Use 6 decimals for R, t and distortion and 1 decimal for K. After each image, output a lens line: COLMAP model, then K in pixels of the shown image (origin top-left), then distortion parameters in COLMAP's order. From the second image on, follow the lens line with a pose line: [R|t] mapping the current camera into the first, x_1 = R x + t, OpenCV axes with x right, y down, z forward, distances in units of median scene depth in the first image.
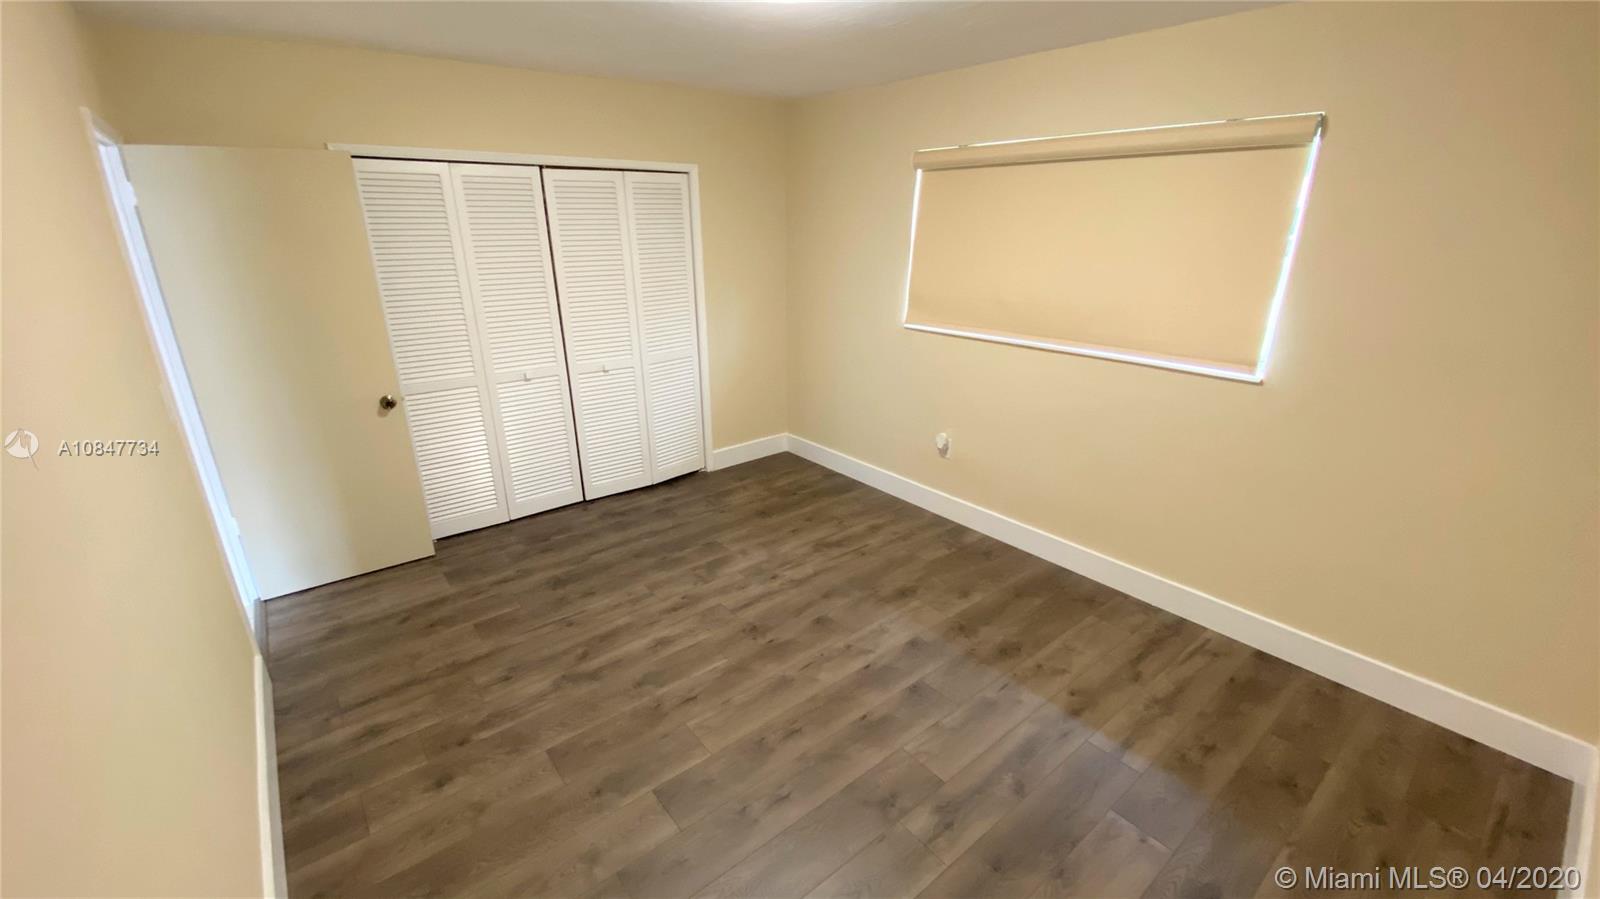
lens RADIAL K [[652.6, 0, 805.0], [0, 652.6, 444.1], [0, 0, 1]] dist [0.007491, -0.012938]
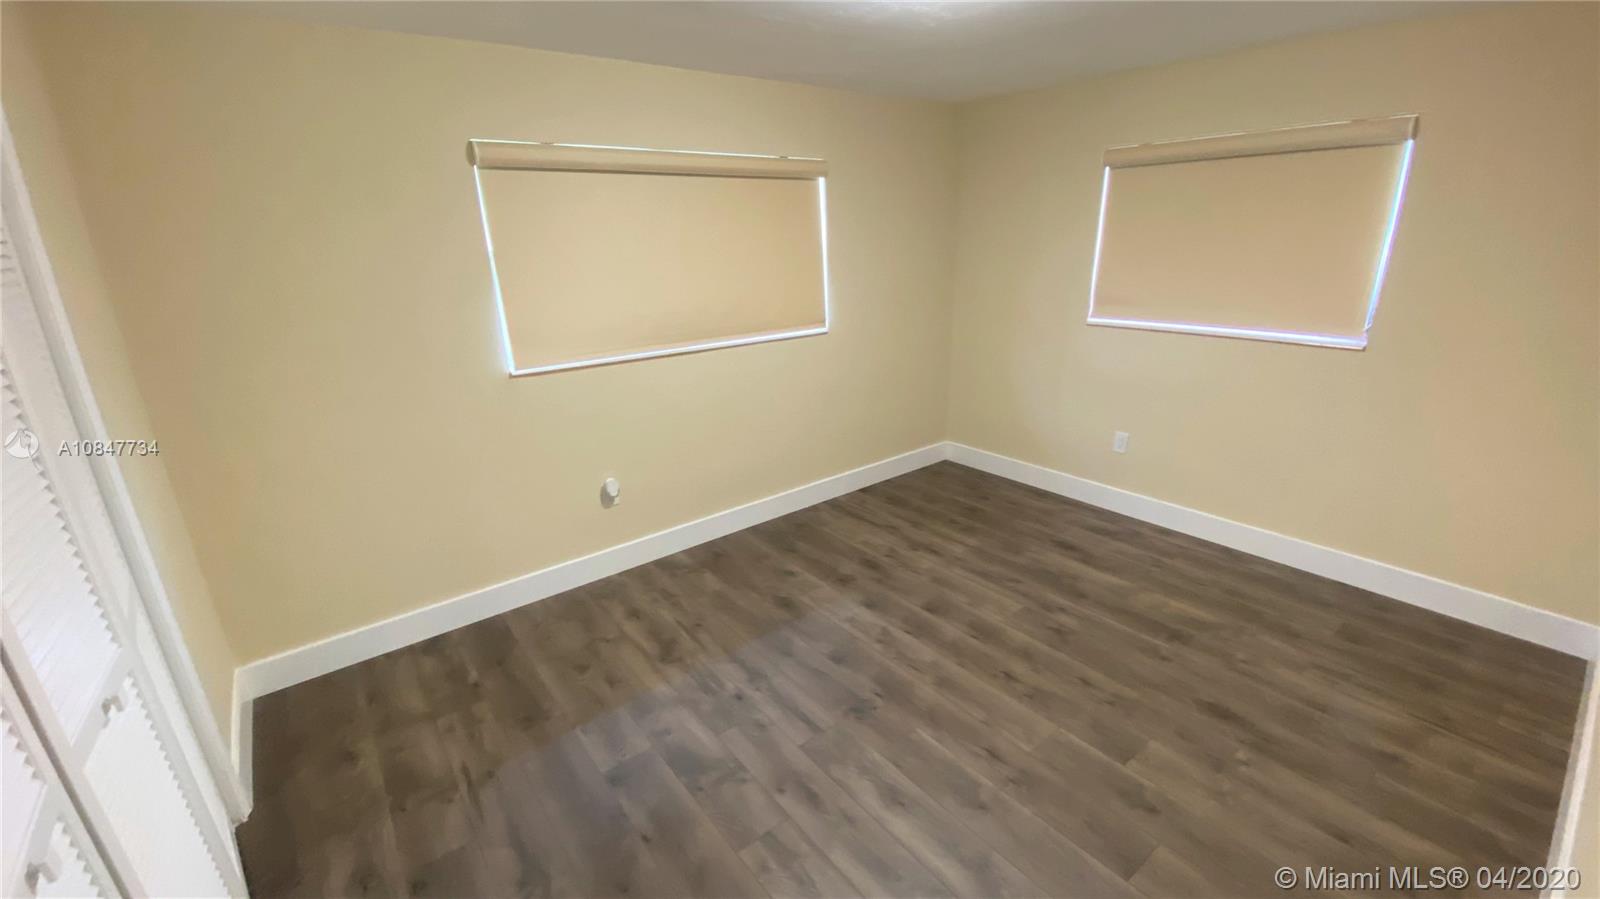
lens RADIAL K [[652.6, 0, 805.7], [0, 652.6, 454.2], [0, 0, 1]] dist [0.007491, -0.012938]
pose [[0.010310, -0.321682, 0.946792, -0.714716], [0.355145, 0.886290, 0.297259, -0.253317], [-0.934754, 0.333184, 0.123382, 0.810629]]
